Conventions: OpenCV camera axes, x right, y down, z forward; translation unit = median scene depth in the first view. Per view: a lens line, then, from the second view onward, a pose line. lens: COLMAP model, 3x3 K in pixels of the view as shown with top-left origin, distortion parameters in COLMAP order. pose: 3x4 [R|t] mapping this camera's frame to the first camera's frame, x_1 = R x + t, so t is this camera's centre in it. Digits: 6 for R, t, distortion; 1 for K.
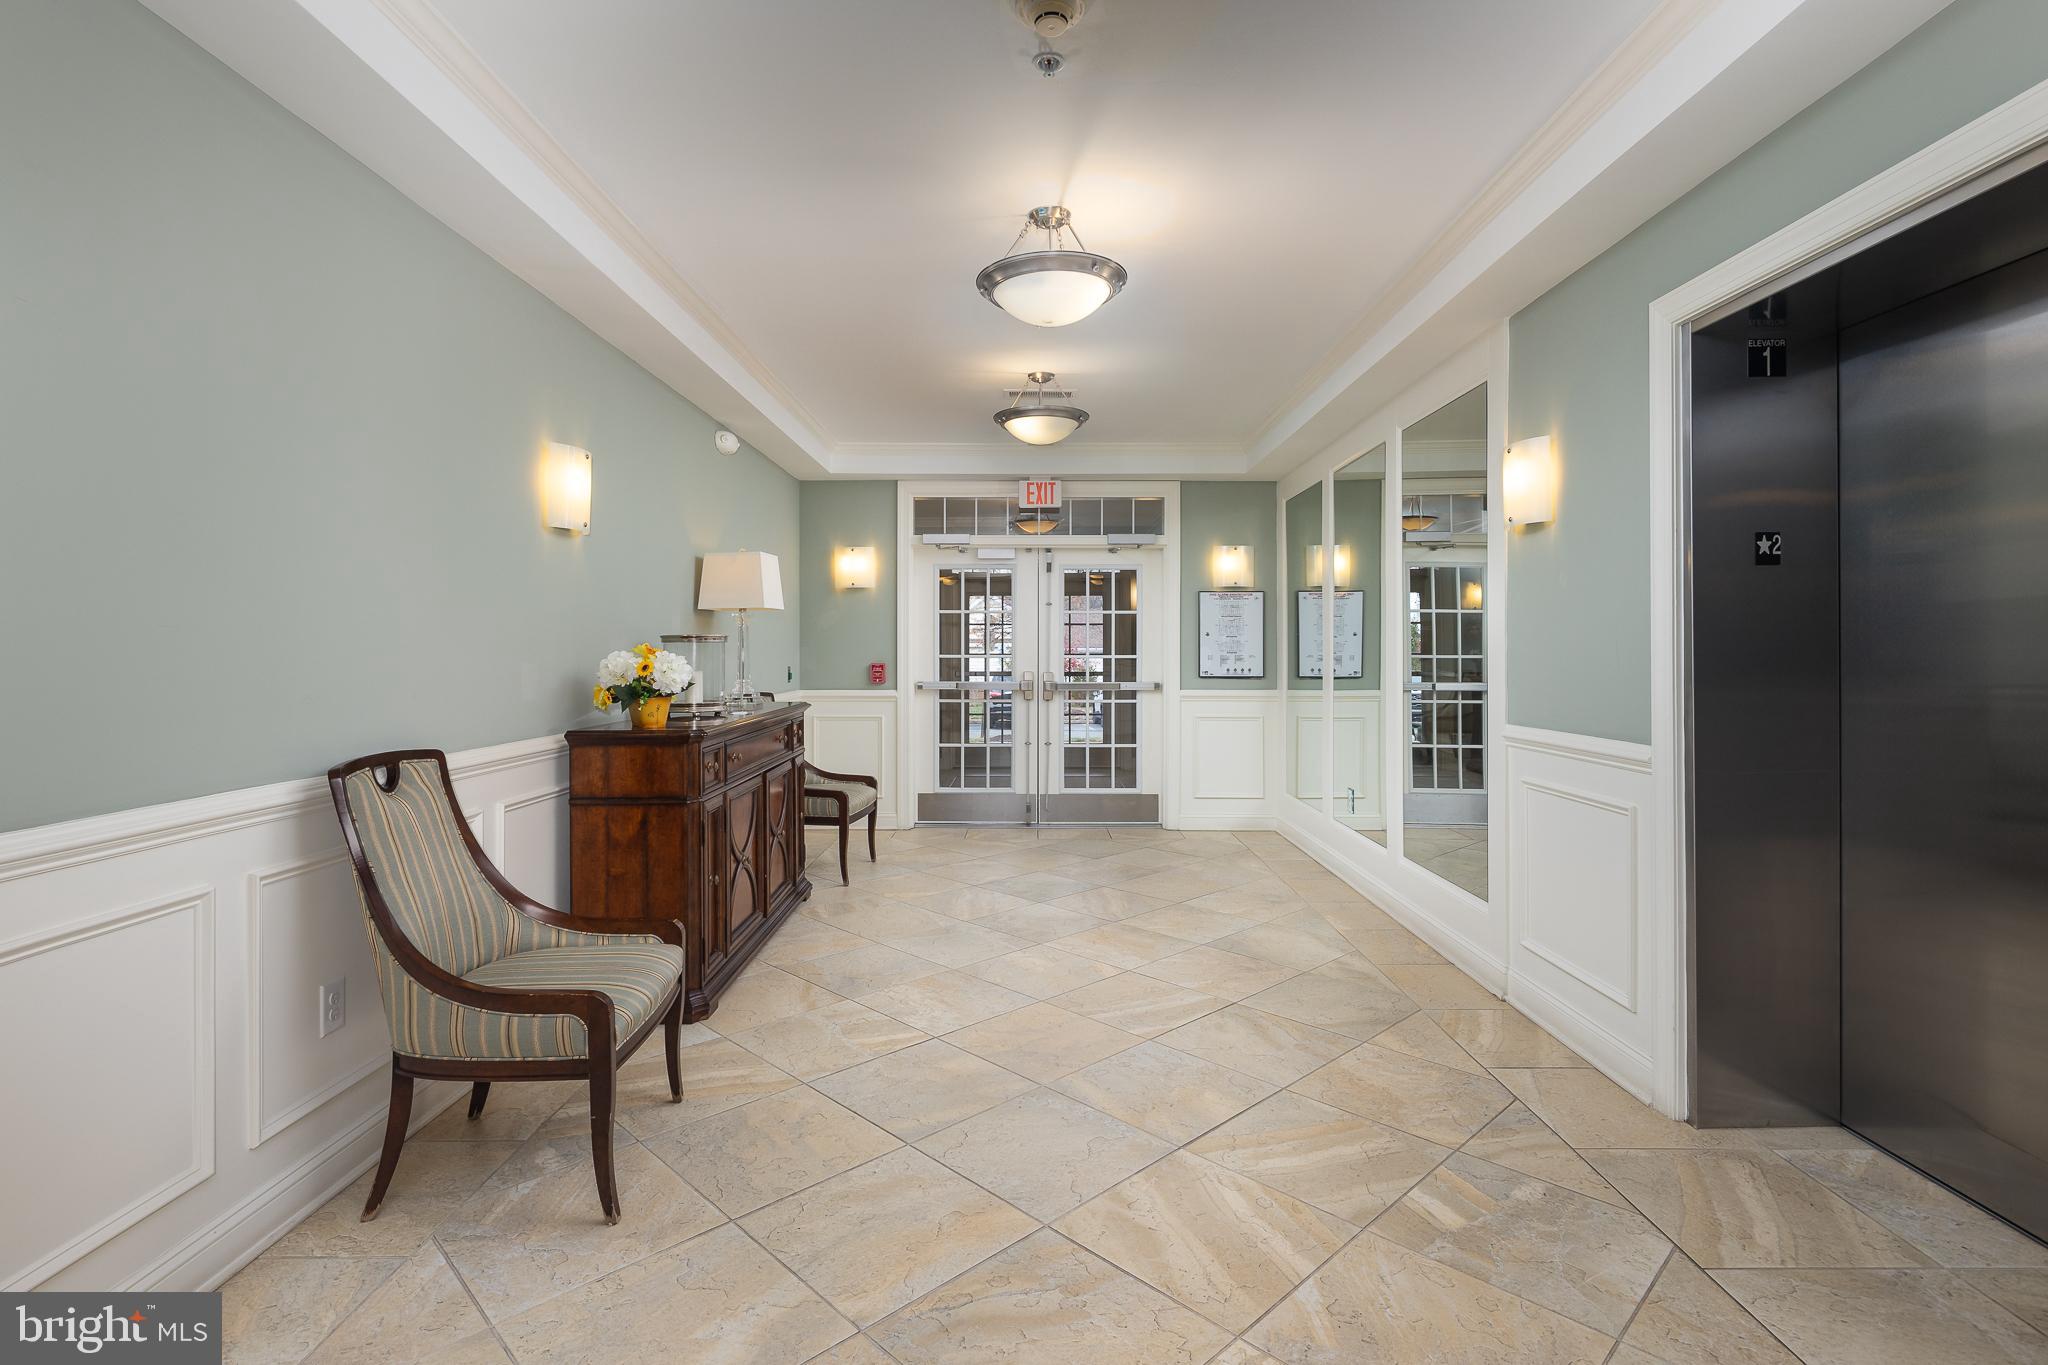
lens RADIAL K [[998.8, 0, 1025.8], [0, 998.8, 665.9], [0, 0, 1]] dist [-0.001620, -0.000865]
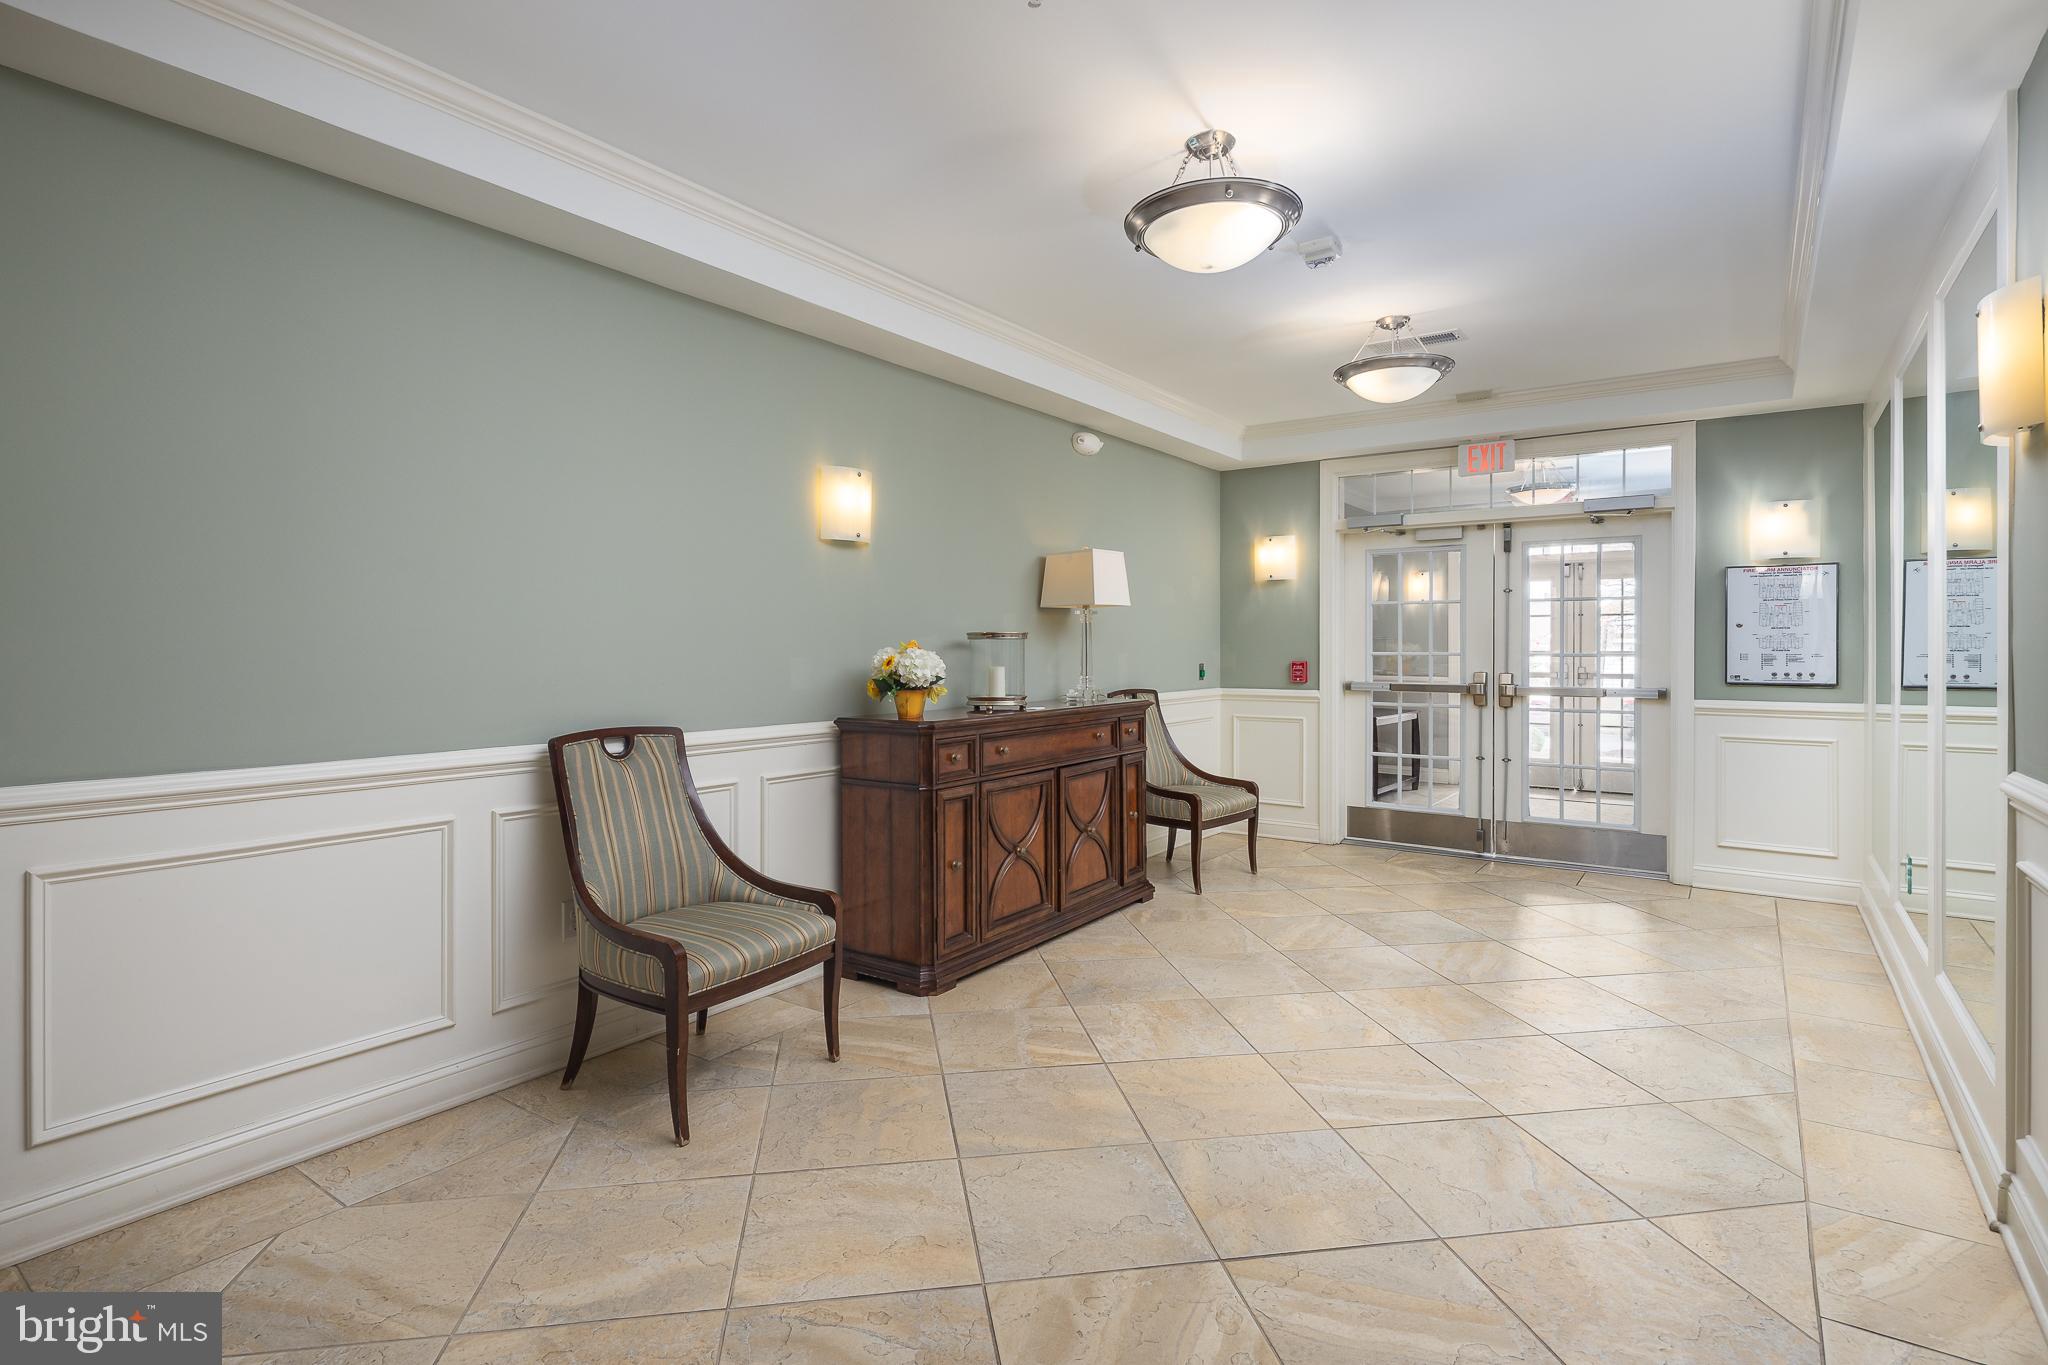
lens RADIAL K [[1011.1, 0, 1020.9], [0, 1011.1, 669.1], [0, 0, 1]] dist [0.002228, -0.005012]
pose [[0.815580, 0.012492, -0.578509, 0.362258], [-0.008830, 0.999919, 0.009144, -0.002833], [0.578576, -0.002349, 0.815625, 0.174590]]
